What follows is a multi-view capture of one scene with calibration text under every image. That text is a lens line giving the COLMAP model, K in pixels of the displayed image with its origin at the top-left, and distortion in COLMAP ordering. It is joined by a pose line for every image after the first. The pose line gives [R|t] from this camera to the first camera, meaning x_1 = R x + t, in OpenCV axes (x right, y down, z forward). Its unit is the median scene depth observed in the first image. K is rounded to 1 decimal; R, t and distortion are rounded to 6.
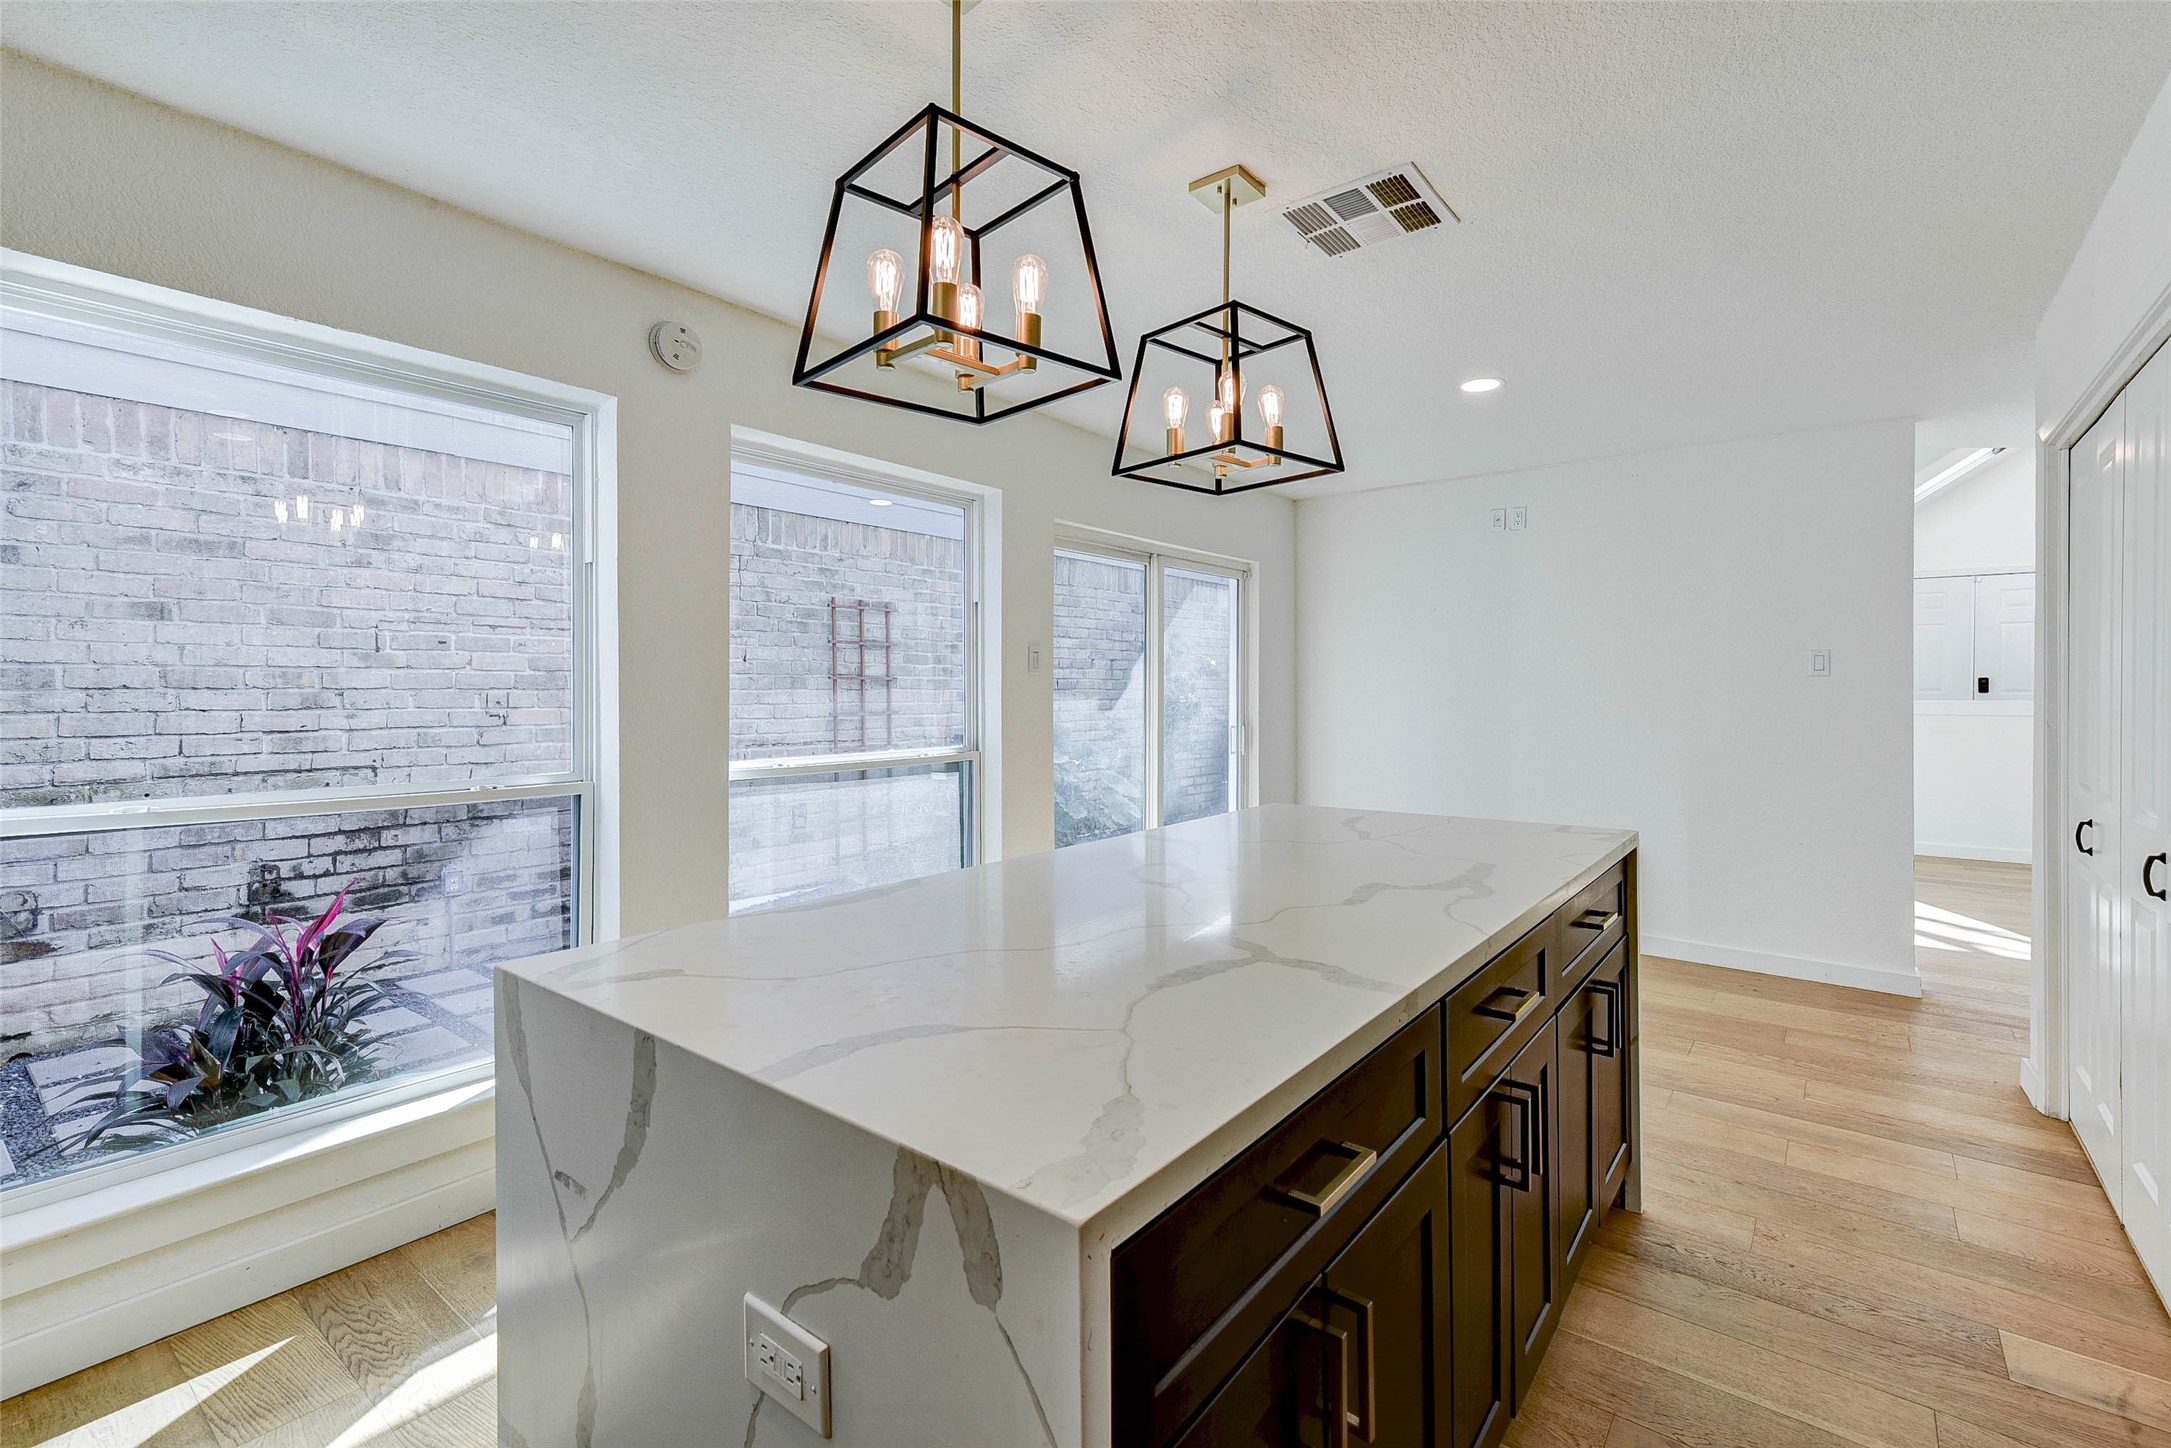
lens RADIAL K [[961.5, 0, 1085.5], [0, 961.5, 714.4], [0, 0, 1]] dist [0.017324, 0.000010]
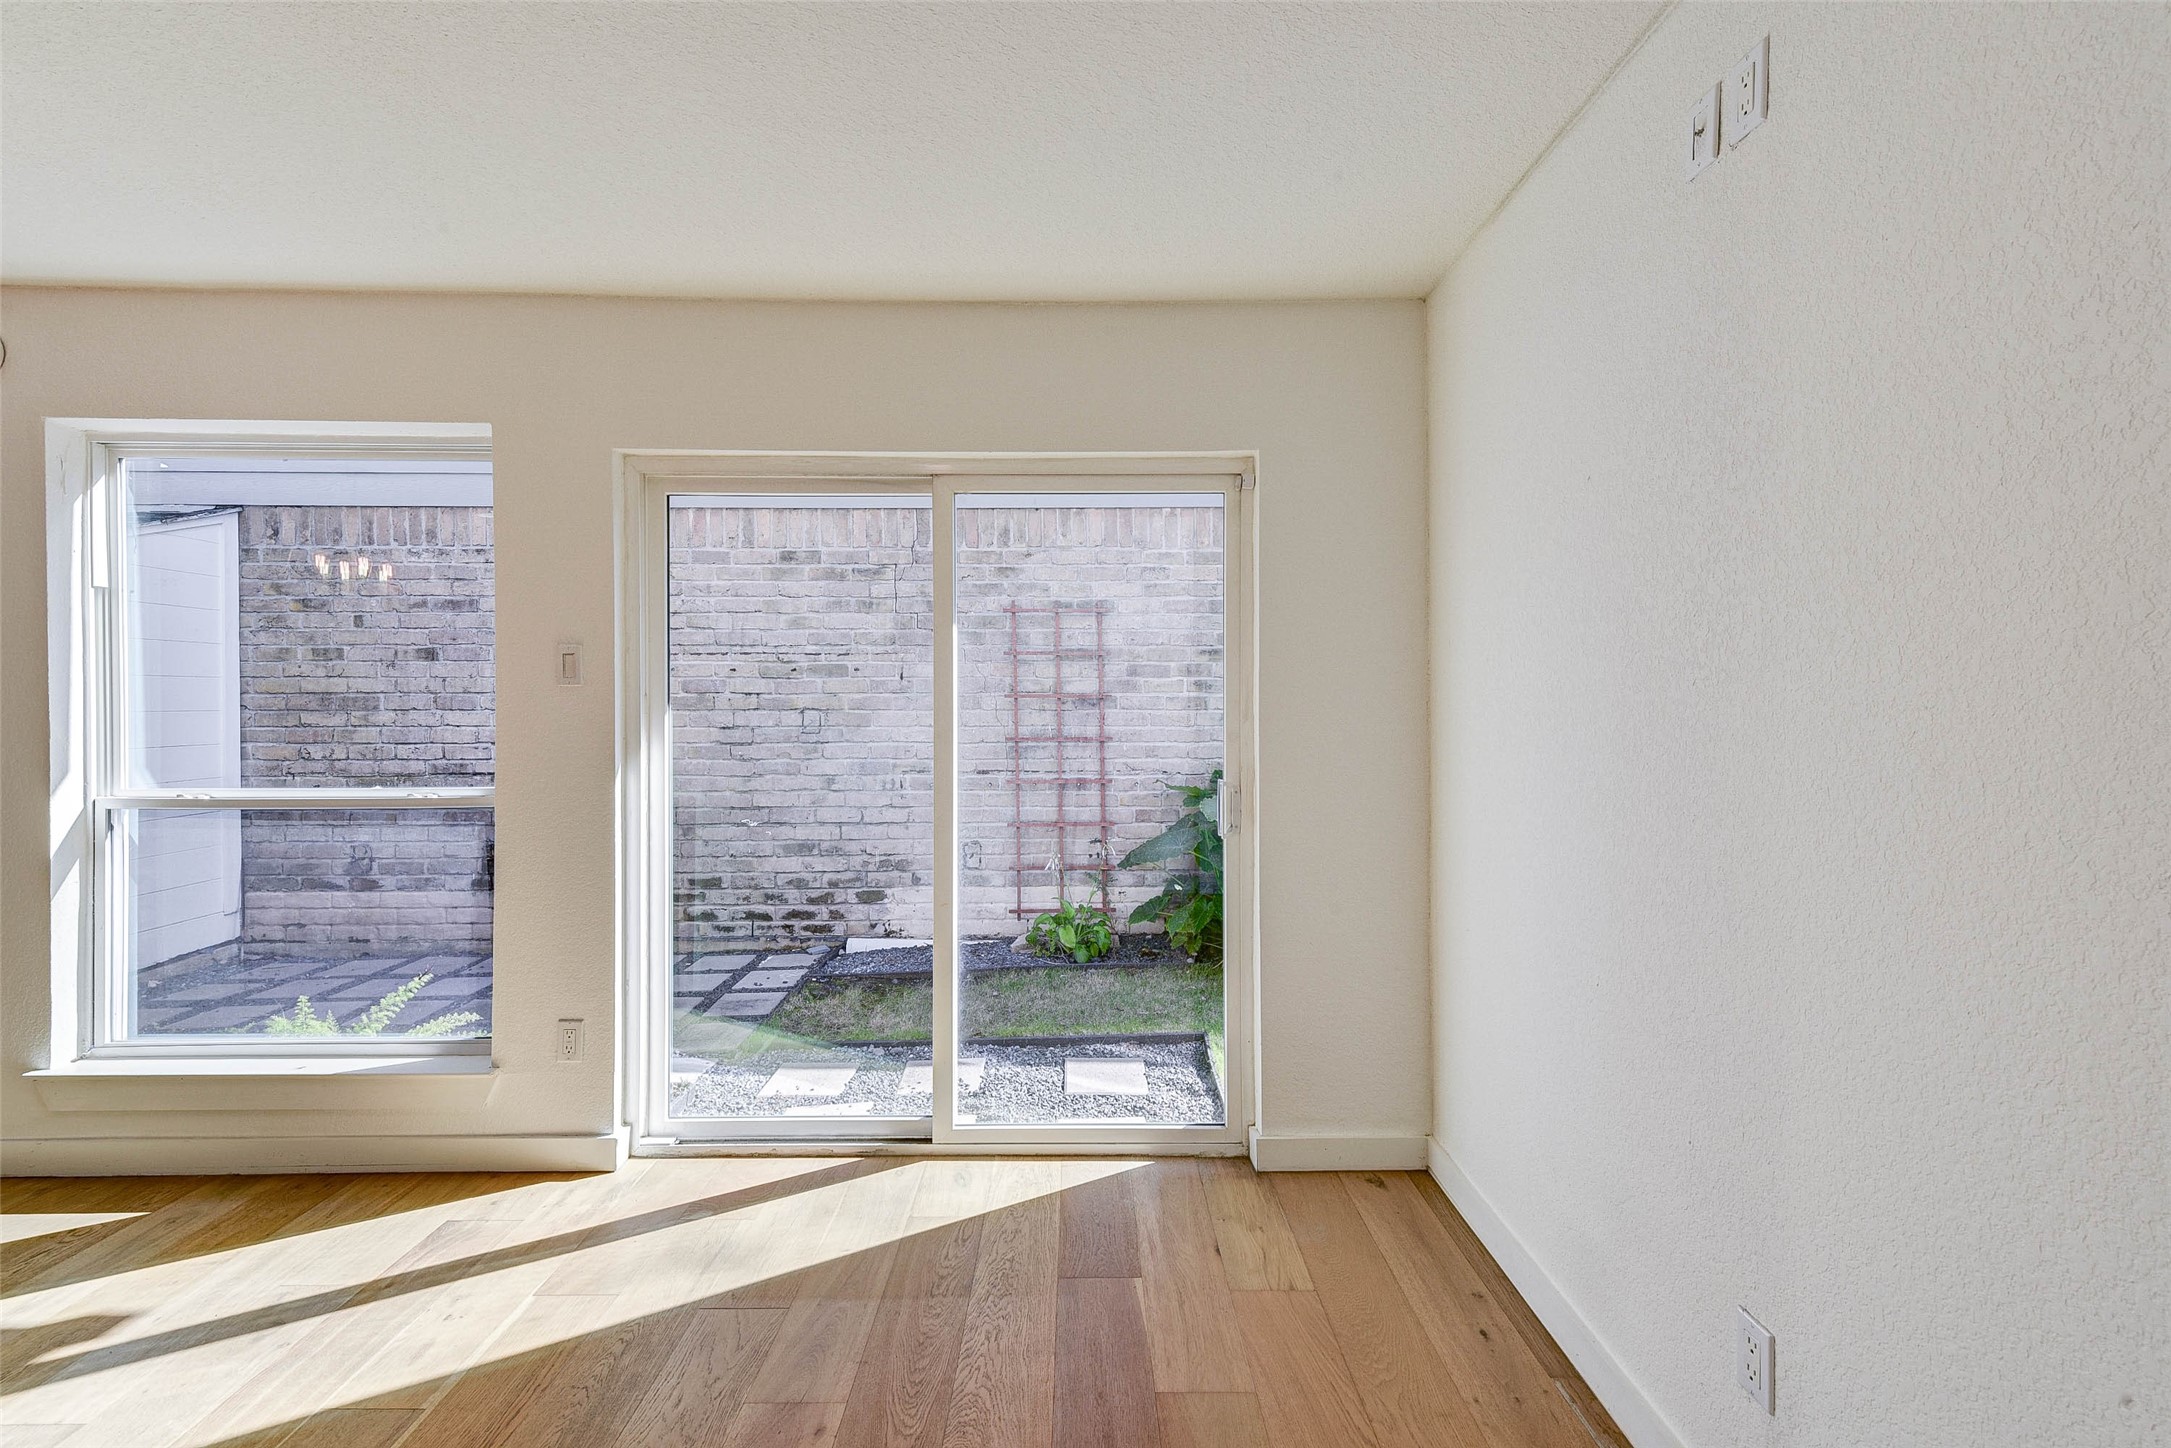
lens RADIAL K [[961.5, 0, 1085.5], [0, 961.5, 714.4], [0, 0, 1]] dist [0.017324, 0.000010]
pose [[0.626772, 0.000603, -0.779202, 0.679920], [-0.019652, 0.999694, -0.015033, -0.016387], [0.778954, 0.024735, 0.626592, 0.819815]]
